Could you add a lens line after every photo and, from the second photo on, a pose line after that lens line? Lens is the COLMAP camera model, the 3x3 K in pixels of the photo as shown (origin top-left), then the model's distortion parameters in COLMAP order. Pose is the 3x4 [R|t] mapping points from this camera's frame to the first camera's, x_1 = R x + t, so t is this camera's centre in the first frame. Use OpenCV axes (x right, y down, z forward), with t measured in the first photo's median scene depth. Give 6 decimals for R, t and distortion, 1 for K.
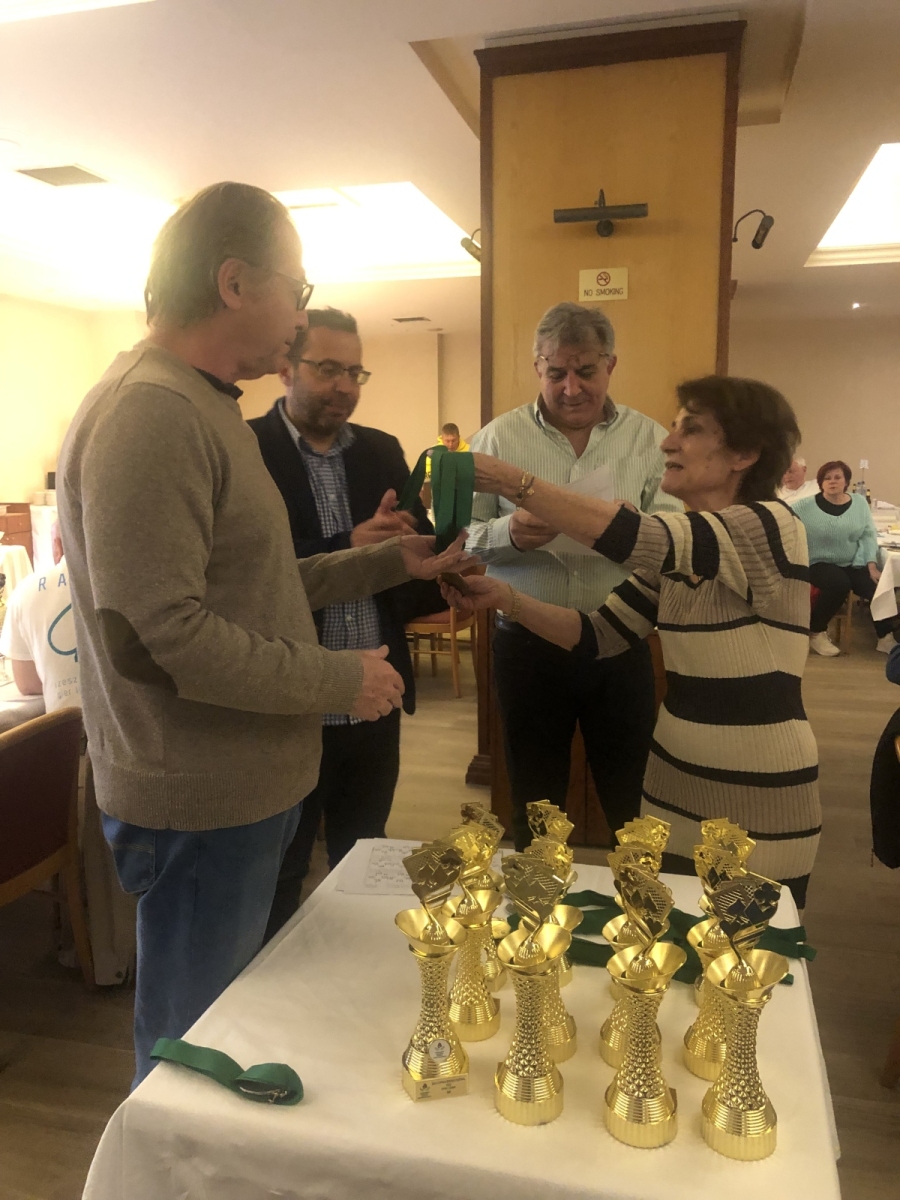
lens RADIAL K [[1044.1, 0, 434.1], [0, 1044.1, 594.2], [0, 0, 1]] dist [0.002336, 0.033808]
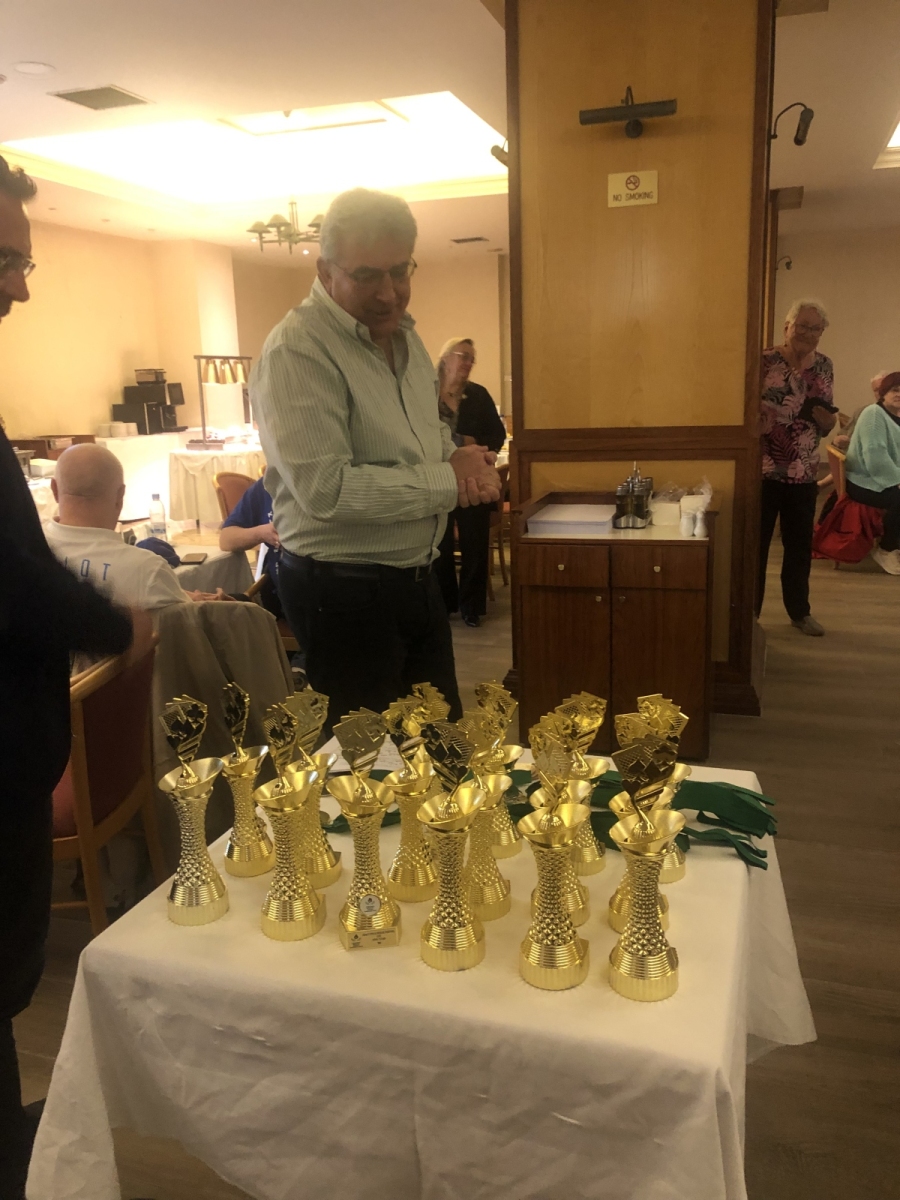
lens RADIAL K [[1044.1, 0, 449.9], [0, 1044.1, 602.7], [0, 0, 1]] dist [0.002336, 0.033808]
pose [[0.998005, -0.007589, -0.062671, 0.139855], [0.012058, 0.997386, 0.071239, 0.049494], [0.061966, -0.071853, 0.995488, -0.027990]]
